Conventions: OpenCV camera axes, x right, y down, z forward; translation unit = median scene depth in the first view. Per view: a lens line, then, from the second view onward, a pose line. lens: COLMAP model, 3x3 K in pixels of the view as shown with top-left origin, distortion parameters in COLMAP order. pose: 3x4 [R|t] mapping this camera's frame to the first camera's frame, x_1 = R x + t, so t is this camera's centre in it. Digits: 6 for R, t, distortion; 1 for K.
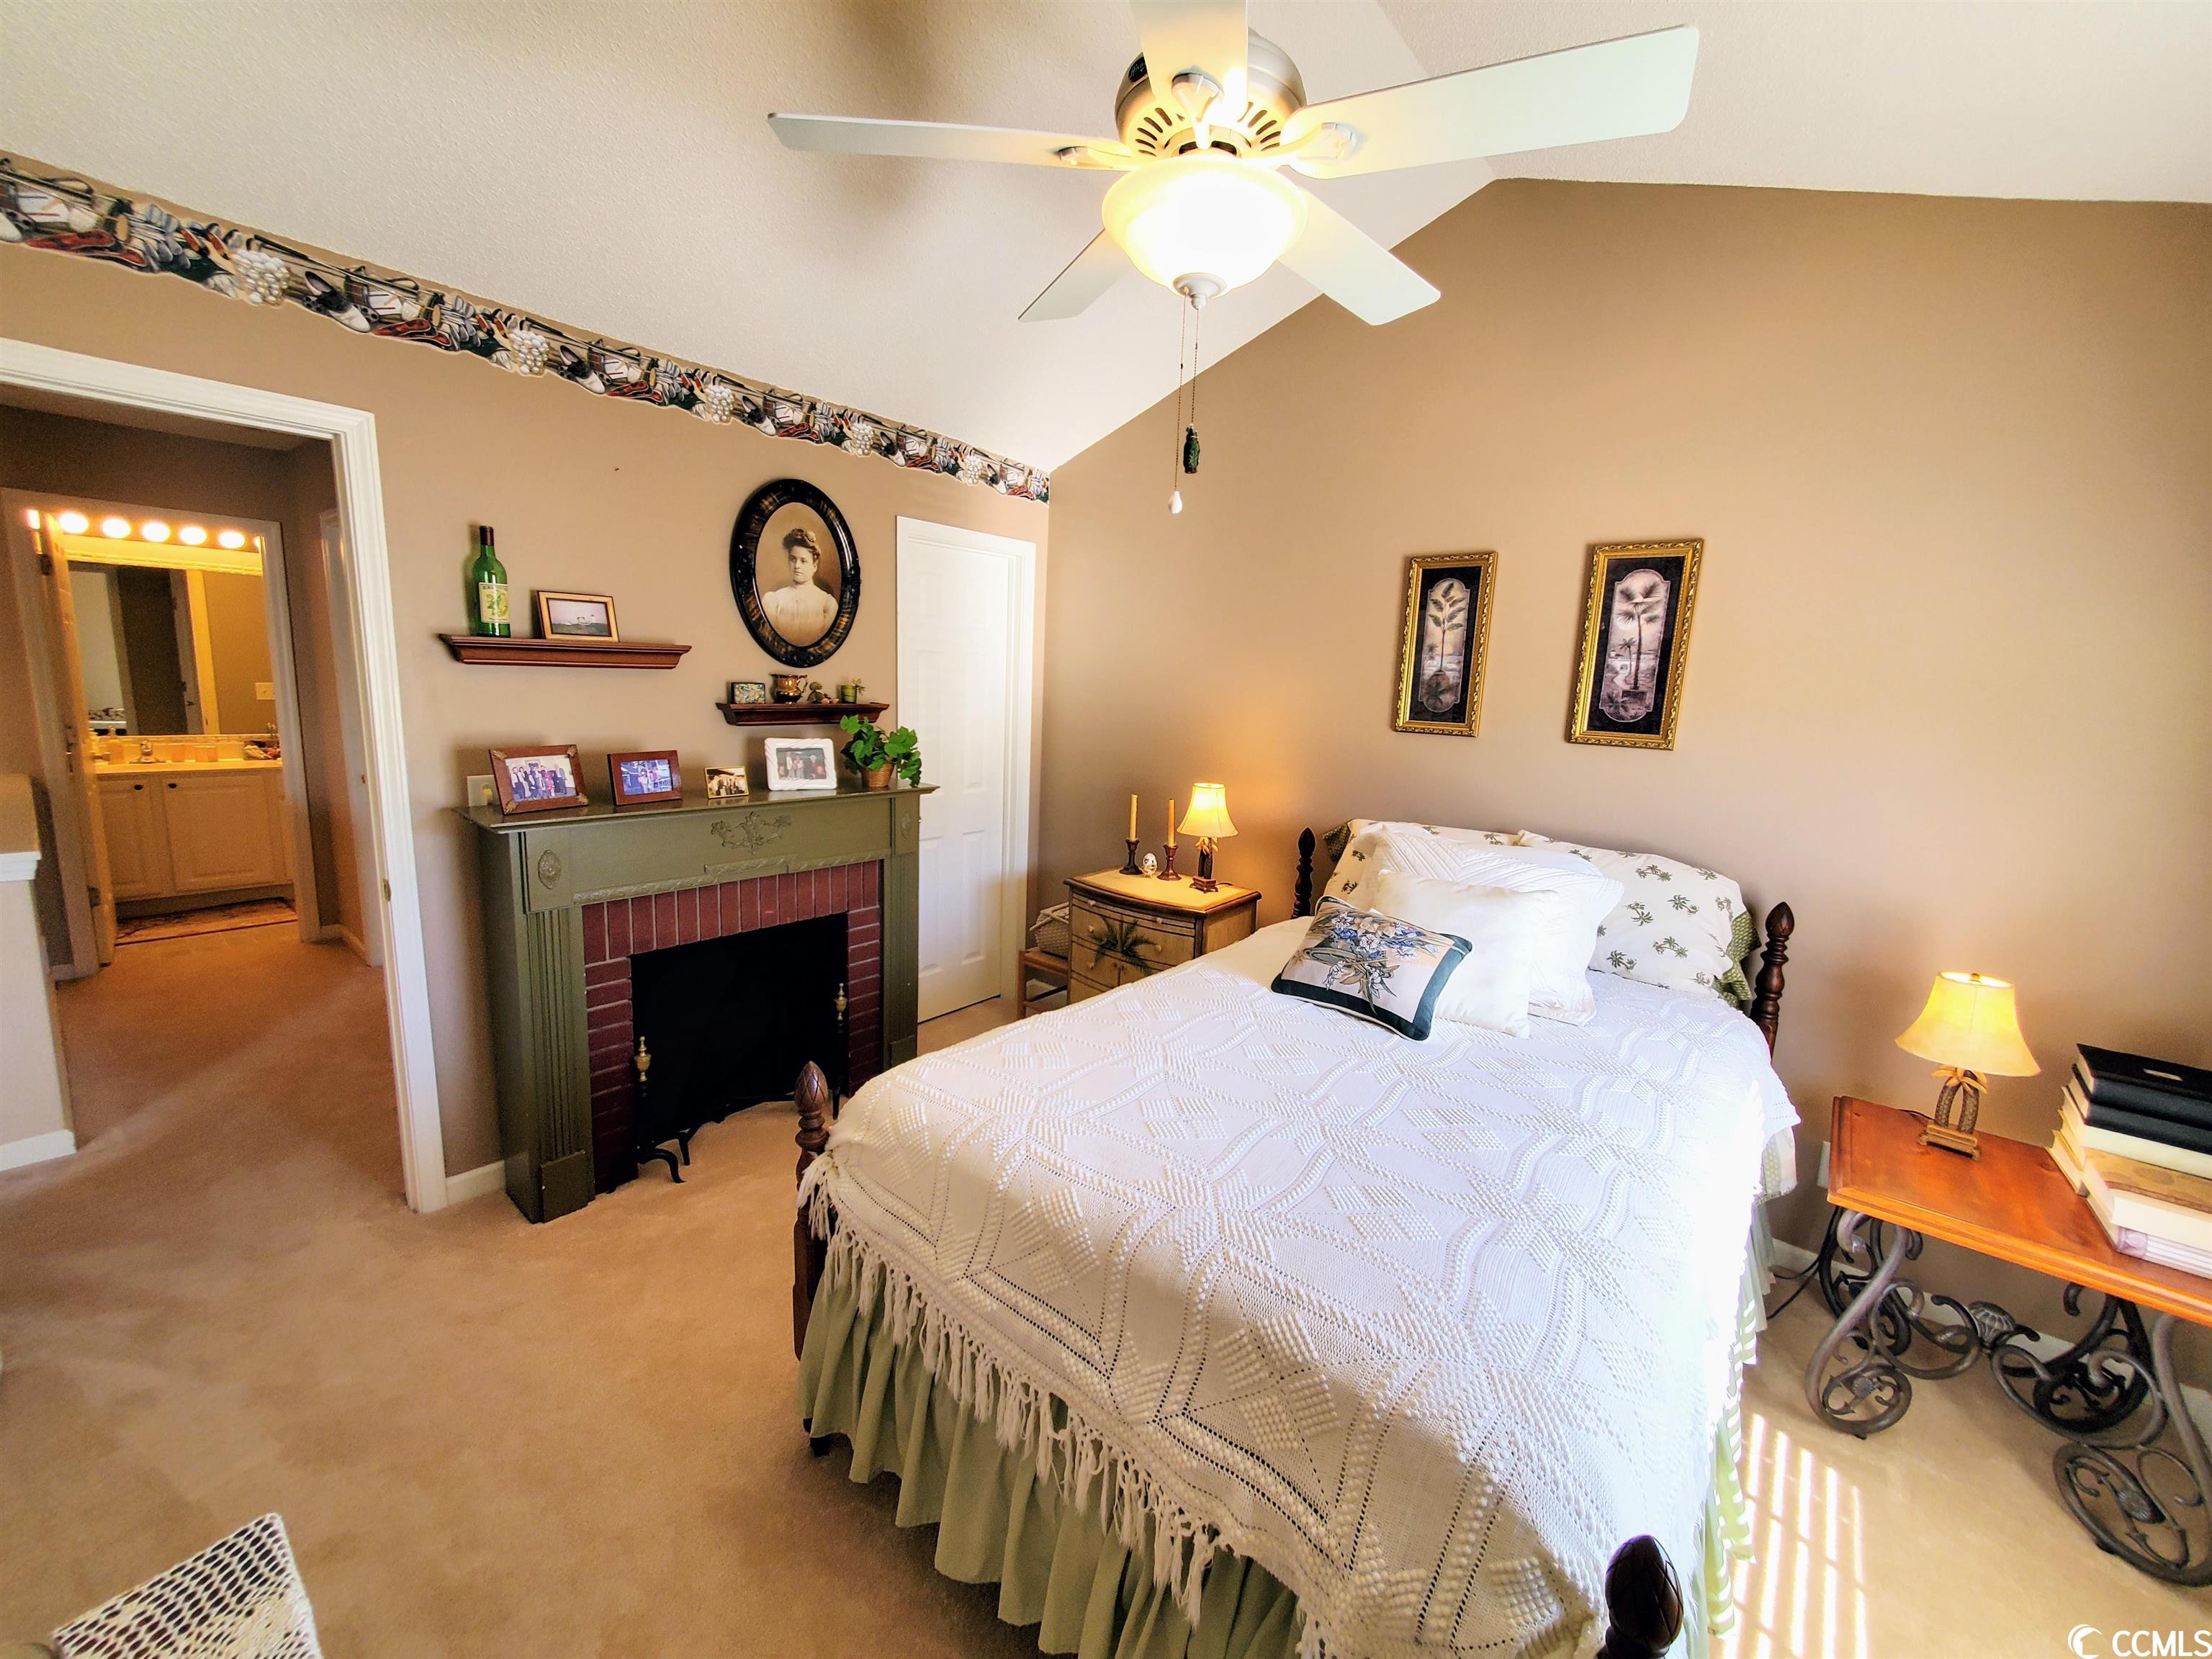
lens RADIAL K [[877.5, 0, 1114.6], [0, 877.5, 820.9], [0, 0, 1]] dist [0.005013, 0.000551]
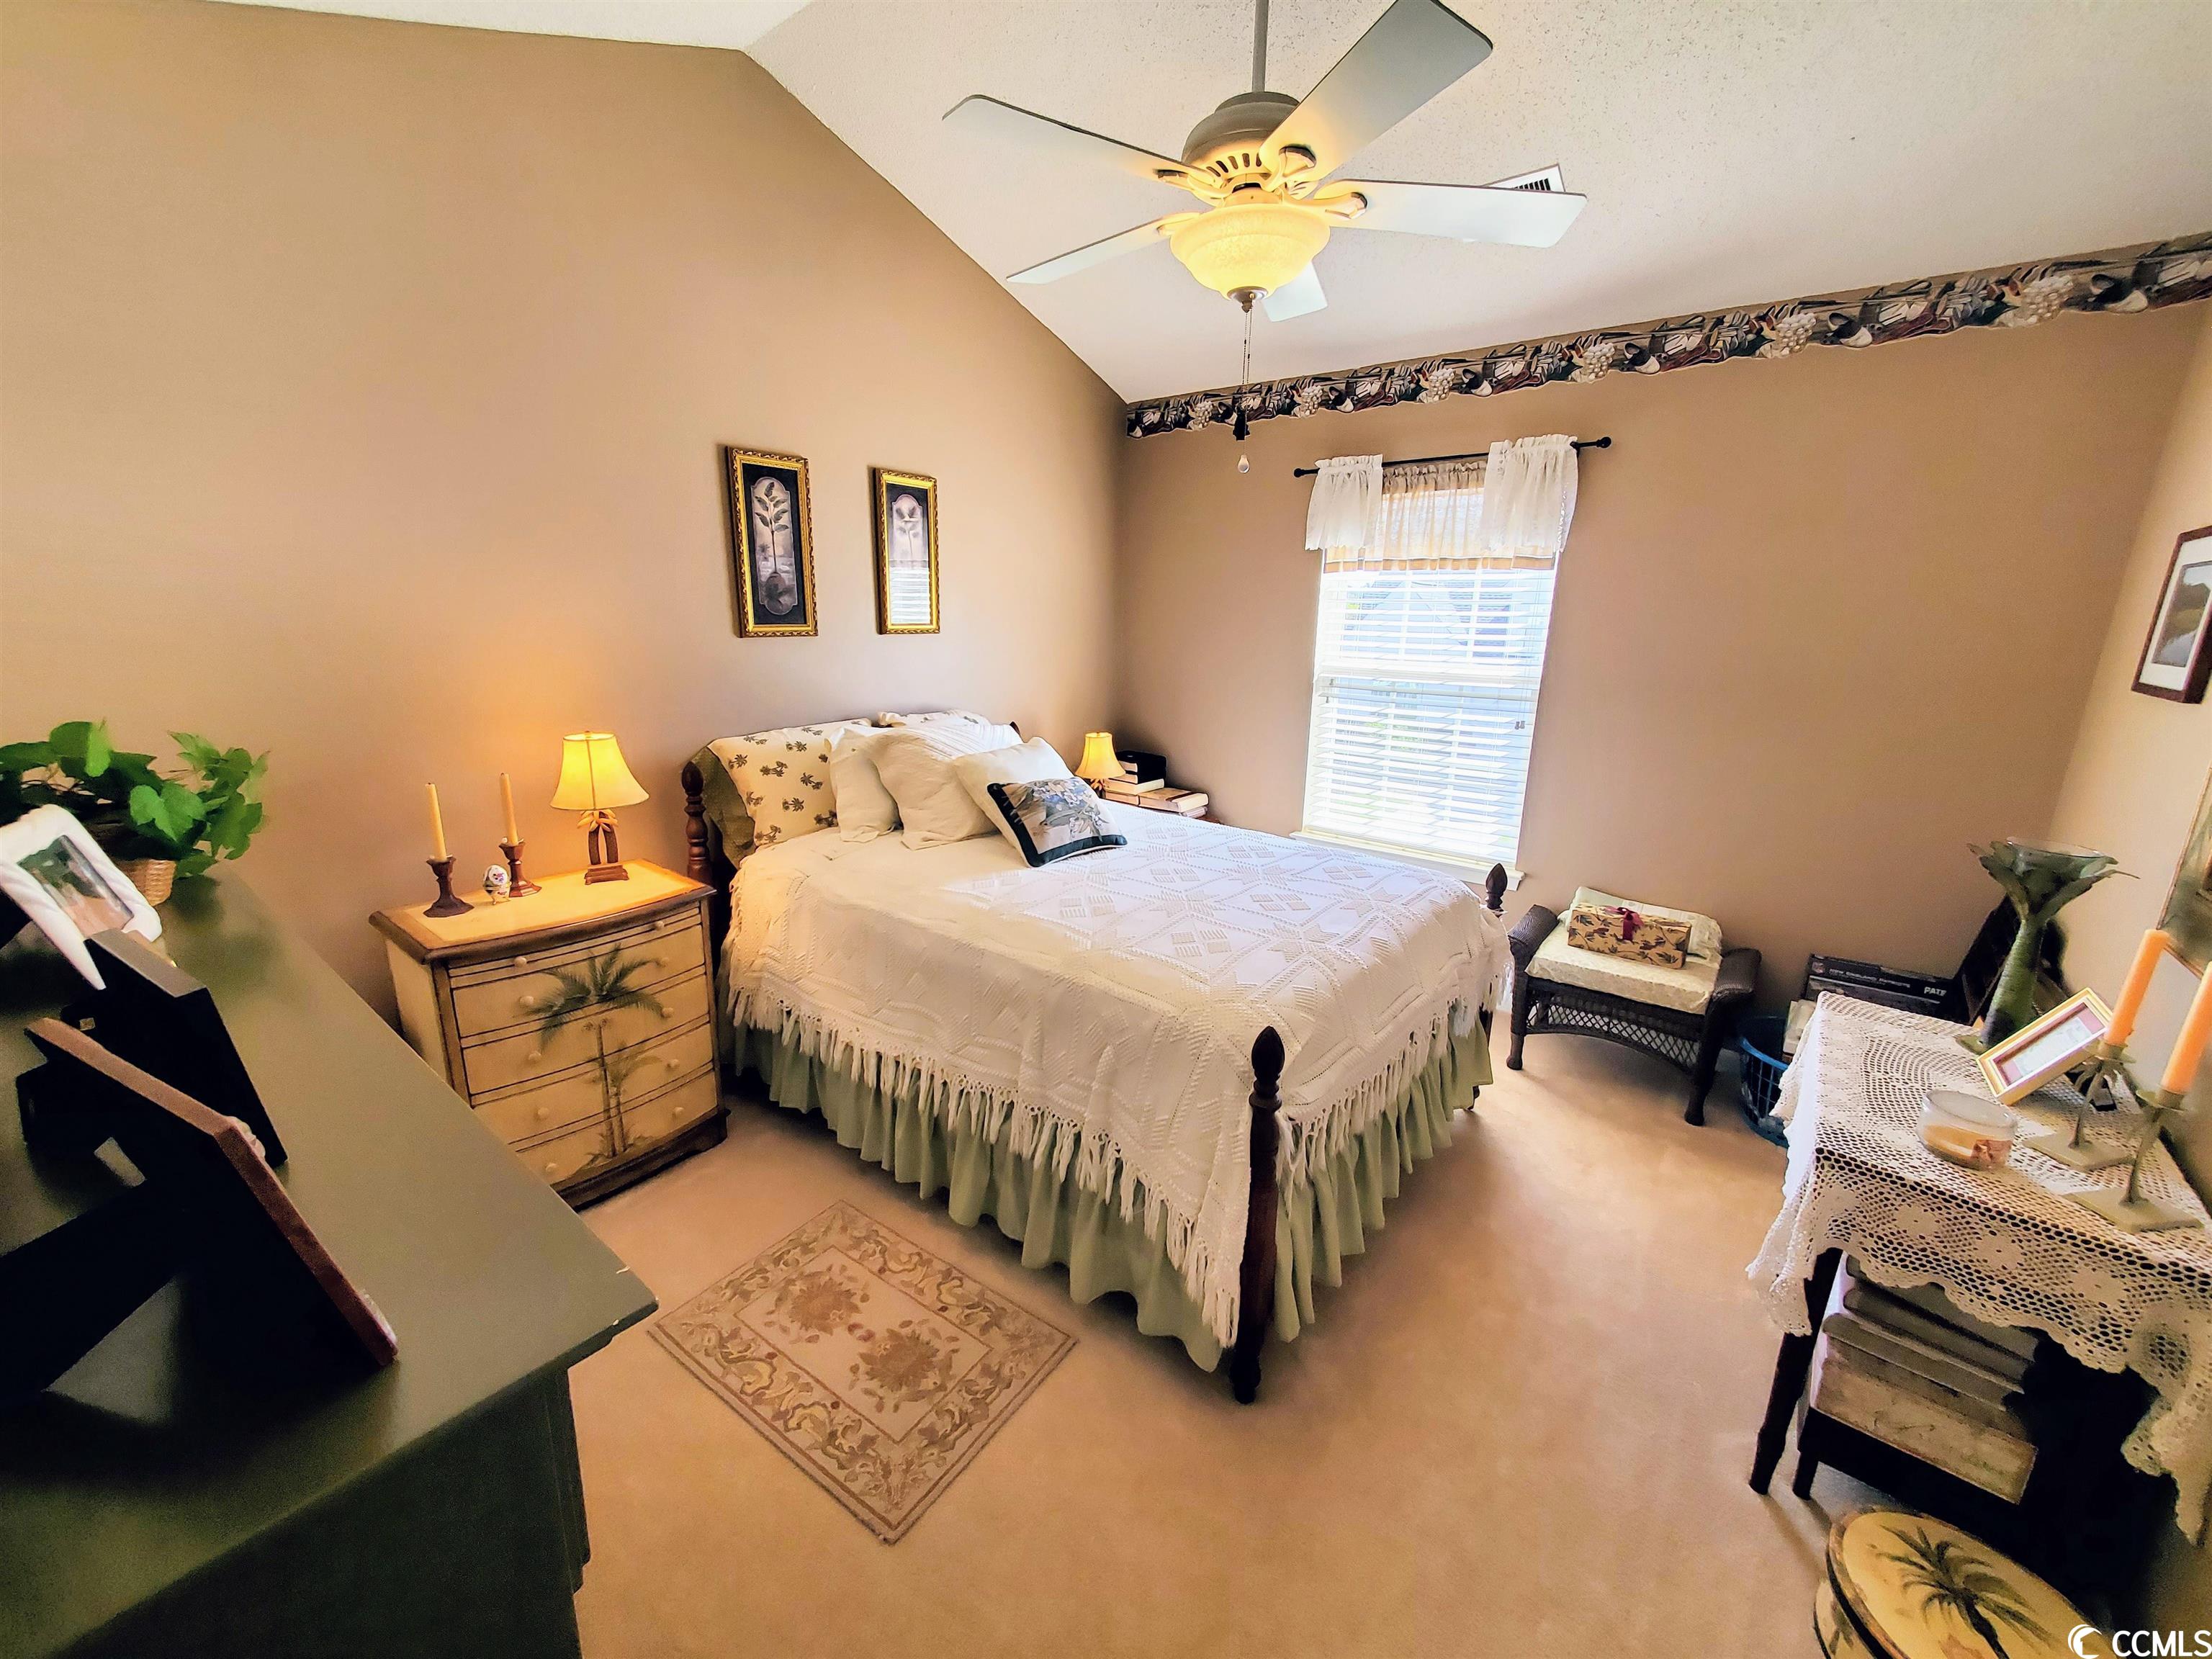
lens RADIAL K [[877.5, 0, 1113.5], [0, 877.5, 828.1], [0, 0, 1]] dist [0.005013, 0.000551]
pose [[-0.026894, -0.288261, 0.957174, -0.681703], [0.136983, 0.947425, 0.289174, -0.131899], [-0.990208, 0.138893, 0.014007, 0.646550]]
